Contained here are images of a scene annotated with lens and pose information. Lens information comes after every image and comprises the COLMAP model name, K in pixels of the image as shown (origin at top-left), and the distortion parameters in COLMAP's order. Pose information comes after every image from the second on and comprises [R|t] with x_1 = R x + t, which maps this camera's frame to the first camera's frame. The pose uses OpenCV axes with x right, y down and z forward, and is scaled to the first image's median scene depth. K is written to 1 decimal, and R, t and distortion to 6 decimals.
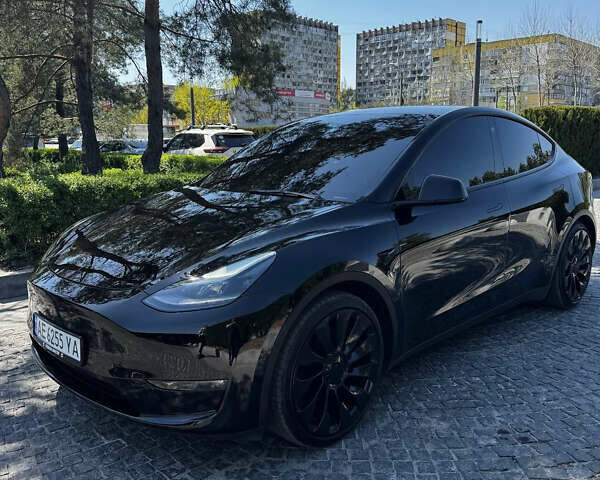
lens RADIAL K [[587.0, 0, 272.7], [0, 587.0, 235.8], [0, 0, 1]] dist [0.028141, 0.000000]
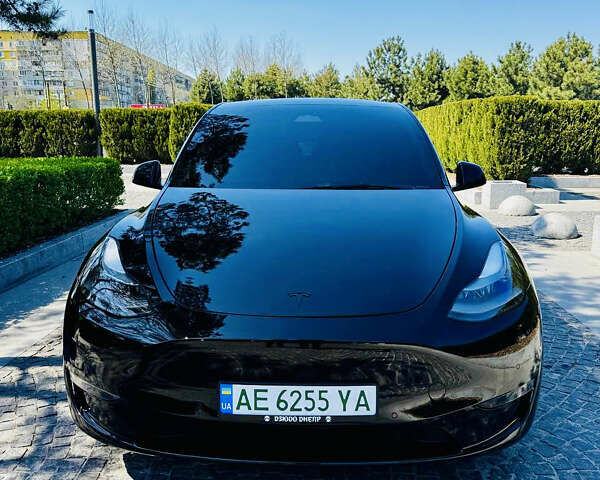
lens RADIAL K [[587.0, 0, 298.5], [0, 587.0, 244.7], [0, 0, 1]] dist [0.028141, 0.000000]
pose [[0.705198, -0.119360, 0.698892, -0.372758], [0.103216, 0.992509, 0.065358, -0.027943], [-0.701458, 0.026047, 0.712235, 0.211587]]
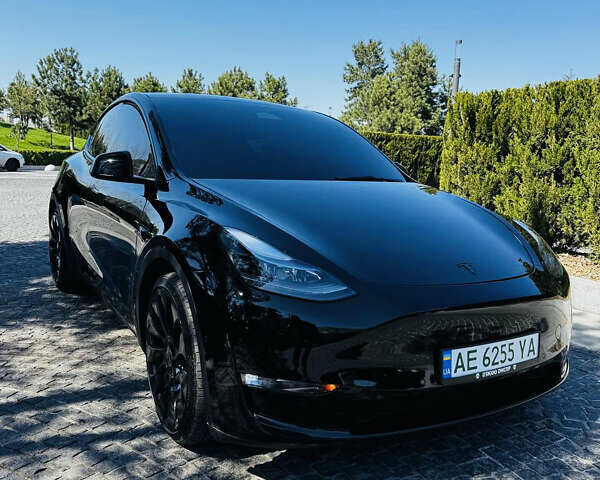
lens RADIAL K [[587.0, 0, 304.8], [0, 587.0, 242.6], [0, 0, 1]] dist [0.028141, 0.000000]
pose [[0.194655, -0.114034, 0.974221, -0.521801], [0.116213, 0.988905, 0.092533, -0.037379], [-0.973963, 0.095205, 0.205747, 0.470713]]
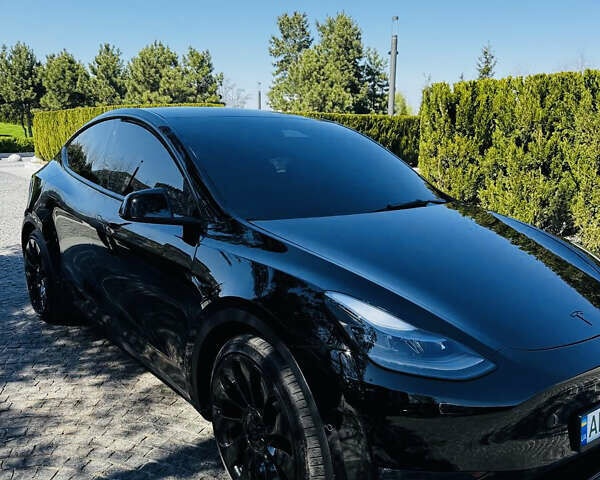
lens RADIAL K [[587.0, 0, 297.0], [0, 587.0, 241.5], [0, 0, 1]] dist [0.028141, 0.000000]
pose [[0.071648, -0.165807, 0.983552, -0.492805], [0.149691, 0.976706, 0.153748, -0.098186], [-0.986133, 0.136213, 0.094799, 0.574329]]
